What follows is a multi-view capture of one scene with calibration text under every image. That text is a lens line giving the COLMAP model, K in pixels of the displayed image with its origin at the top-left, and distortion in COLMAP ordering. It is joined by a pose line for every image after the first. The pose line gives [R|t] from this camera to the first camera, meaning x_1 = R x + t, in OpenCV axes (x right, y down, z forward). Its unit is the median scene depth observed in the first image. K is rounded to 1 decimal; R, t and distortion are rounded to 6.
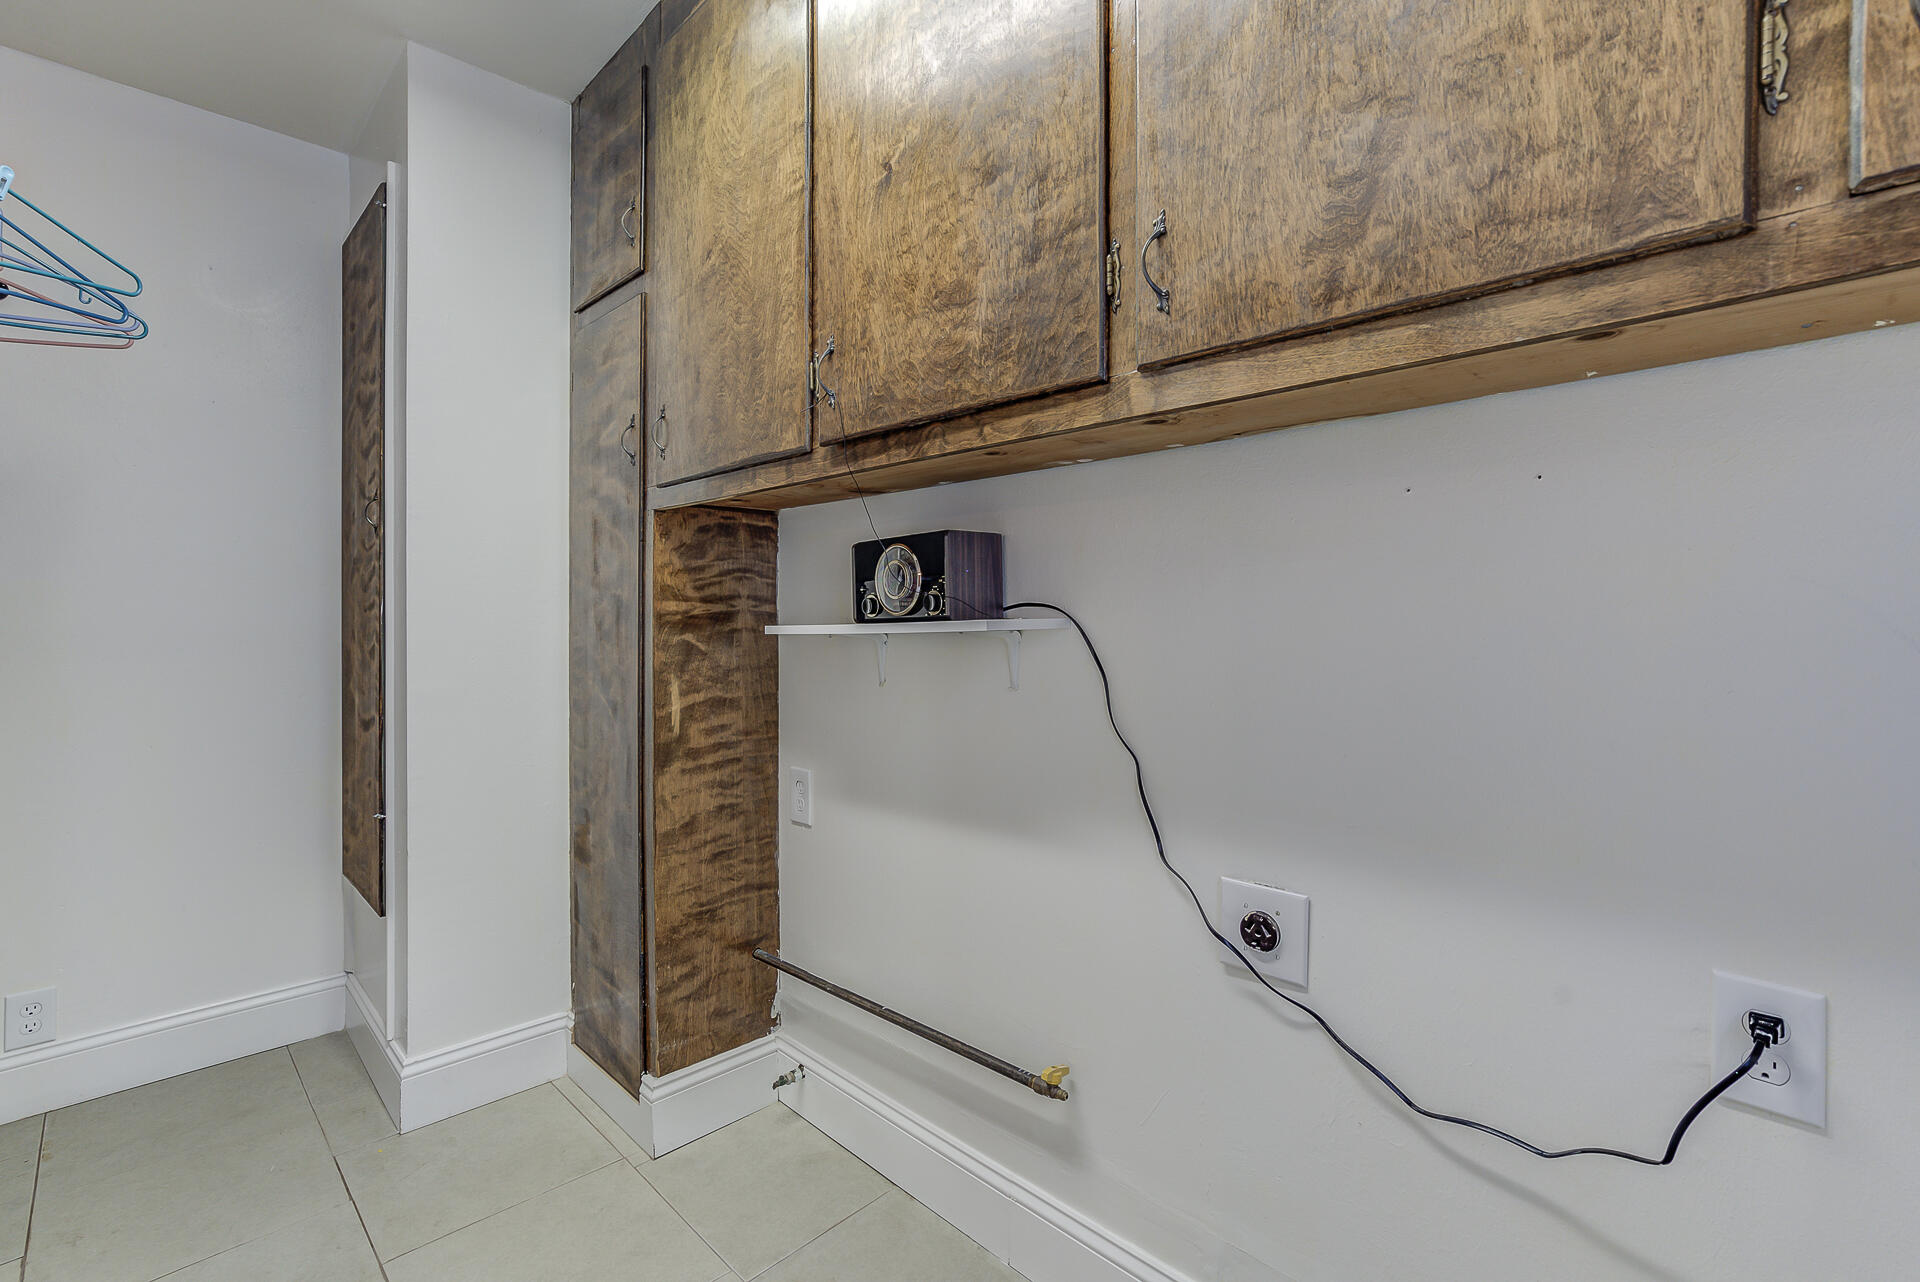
lens RADIAL K [[877.6, 0, 973.7], [0, 877.6, 633.7], [0, 0, 1]] dist [-0.044184, 0.022979]
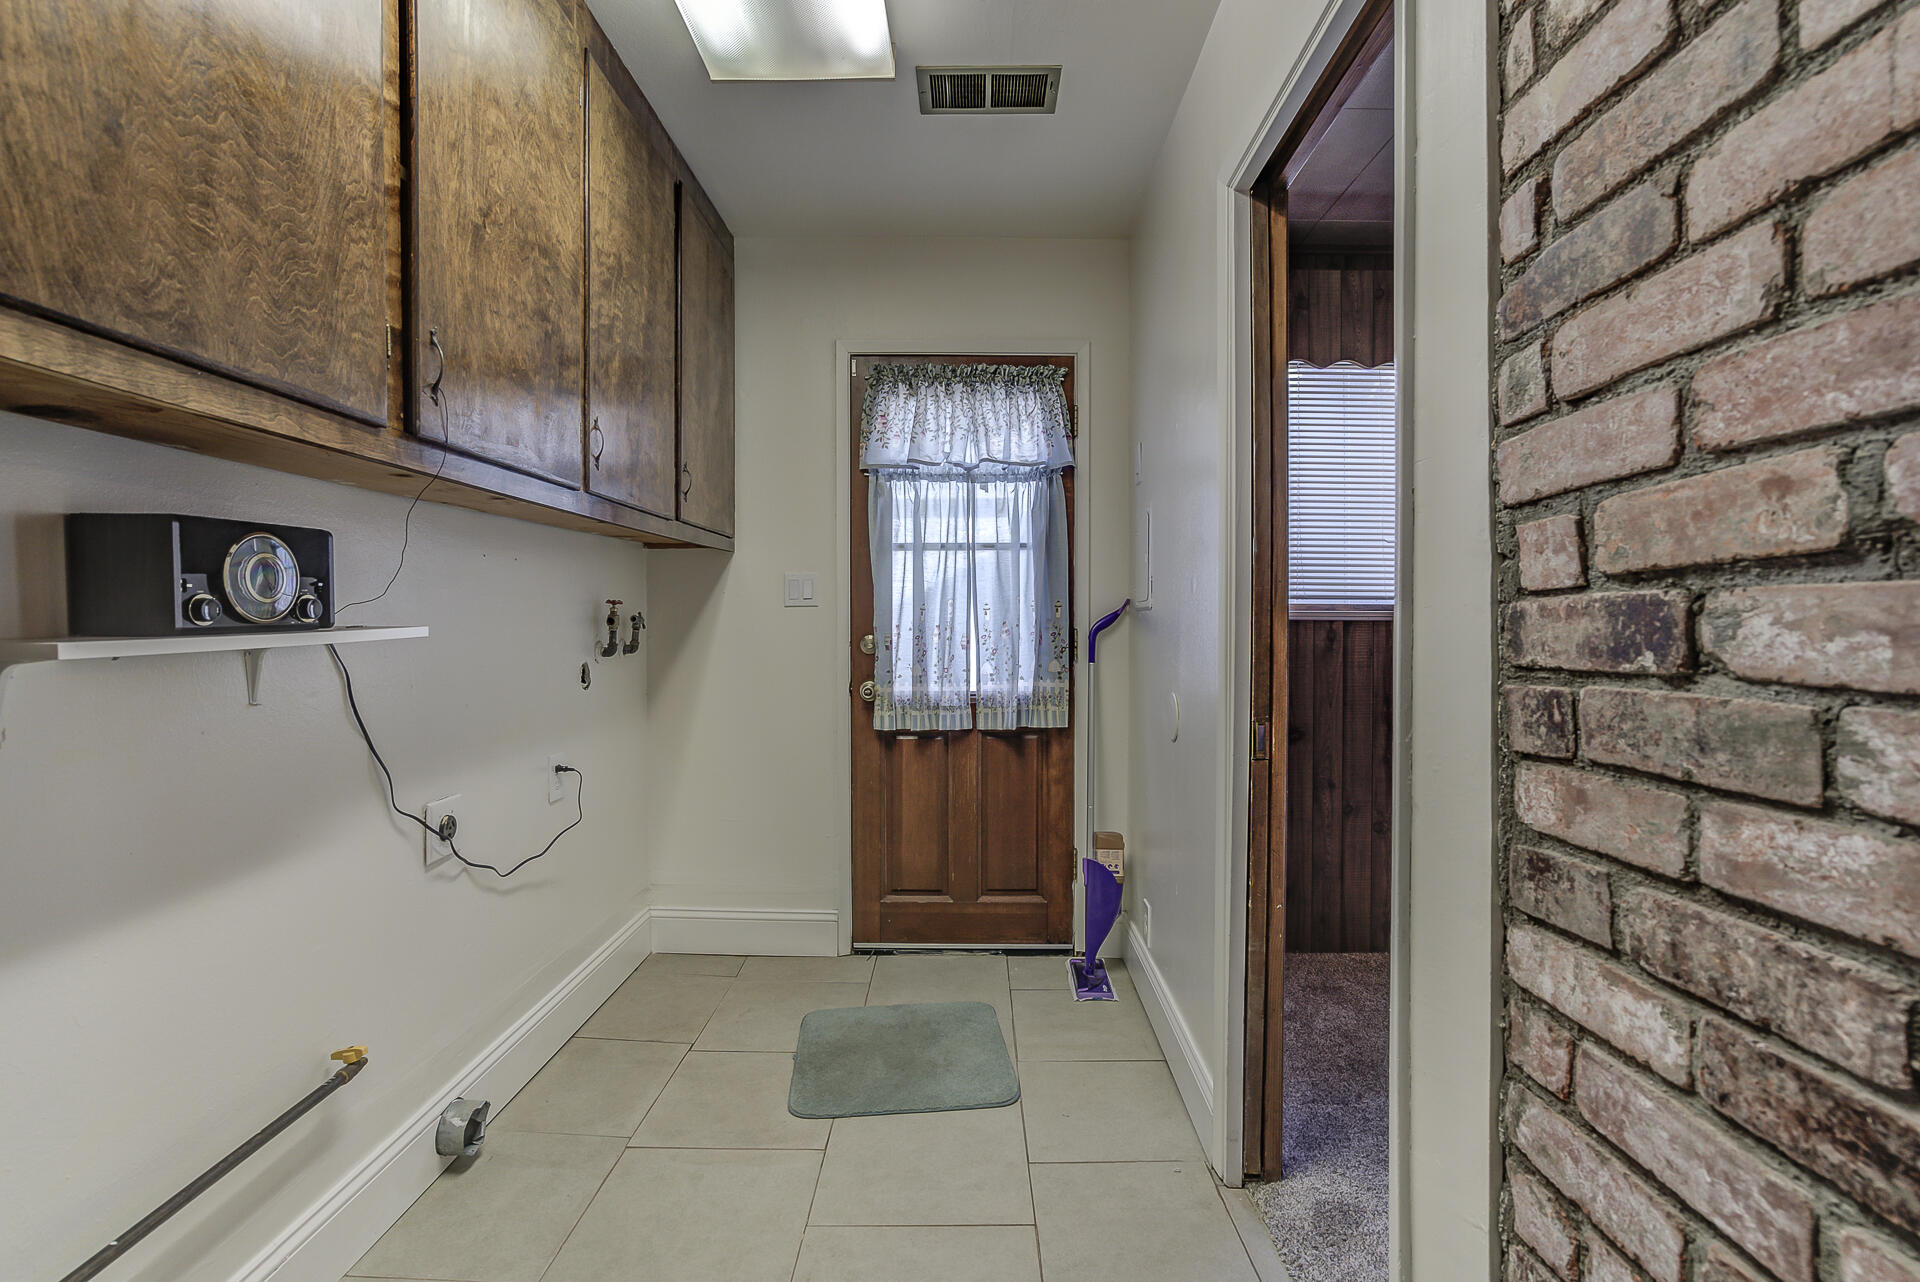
lens RADIAL K [[910.3, 0, 920.9], [0, 910.3, 643.1], [0, 0, 1]] dist [-0.031929, 0.017899]
pose [[-0.664498, -0.018190, 0.747069, -1.143998], [0.008083, 0.999470, 0.031526, -0.024094], [-0.747247, 0.026988, -0.663999, 1.158107]]
